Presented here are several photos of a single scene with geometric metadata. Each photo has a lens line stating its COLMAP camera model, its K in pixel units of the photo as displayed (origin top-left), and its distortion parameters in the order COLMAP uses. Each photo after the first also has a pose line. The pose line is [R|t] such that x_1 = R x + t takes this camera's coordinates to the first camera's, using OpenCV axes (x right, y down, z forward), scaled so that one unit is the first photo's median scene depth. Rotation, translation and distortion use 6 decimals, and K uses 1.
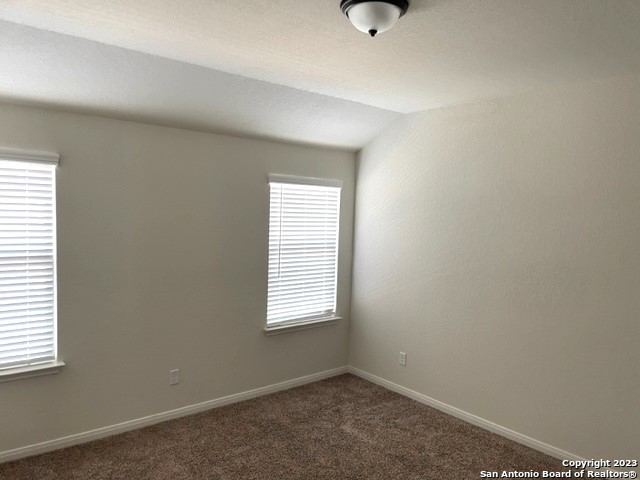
lens RADIAL K [[482.3, 0, 326.7], [0, 482.3, 241.7], [0, 0, 1]] dist [0.087861, -0.115051]
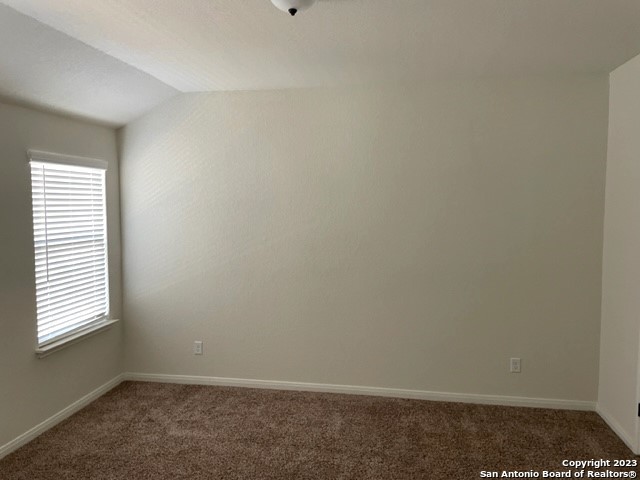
lens RADIAL K [[482.3, 0, 324.6], [0, 482.3, 236.8], [0, 0, 1]] dist [0.087861, -0.115051]
pose [[0.764361, -0.078311, 0.640016, -0.259038], [0.067282, 0.996865, 0.041621, -0.002901], [-0.641269, 0.011248, 0.767234, 0.095150]]
